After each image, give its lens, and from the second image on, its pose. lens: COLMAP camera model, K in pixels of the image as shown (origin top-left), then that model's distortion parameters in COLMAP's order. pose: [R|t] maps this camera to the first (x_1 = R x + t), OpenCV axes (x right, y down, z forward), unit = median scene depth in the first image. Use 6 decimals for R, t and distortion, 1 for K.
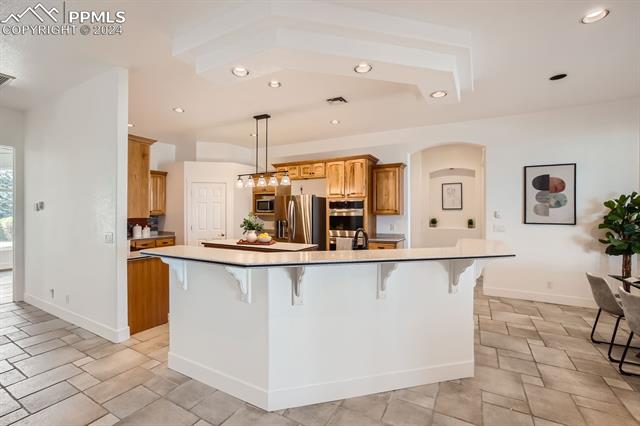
lens RADIAL K [[275.2, 0, 320.0], [0, 275.2, 213.0], [0, 0, 1]] dist [0.000055, 0.000074]
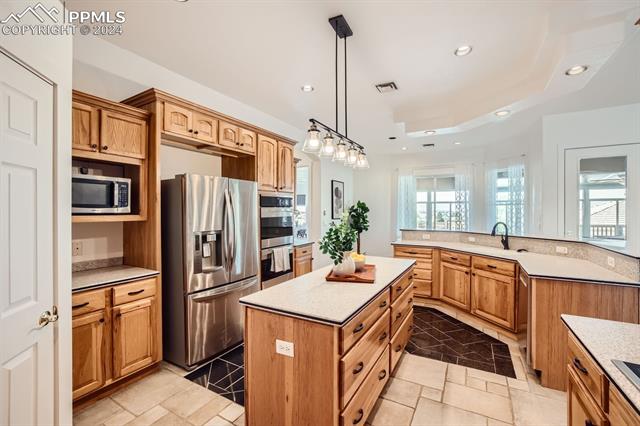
lens RADIAL K [[275.2, 0, 320.0], [0, 275.2, 213.0], [0, 0, 1]] dist [0.000055, 0.000074]
pose [[0.064432, -0.004646, 0.997911, -0.601613], [0.018971, 0.999814, 0.003430, -0.004312], [-0.997742, 0.018710, 0.064508, 0.849682]]
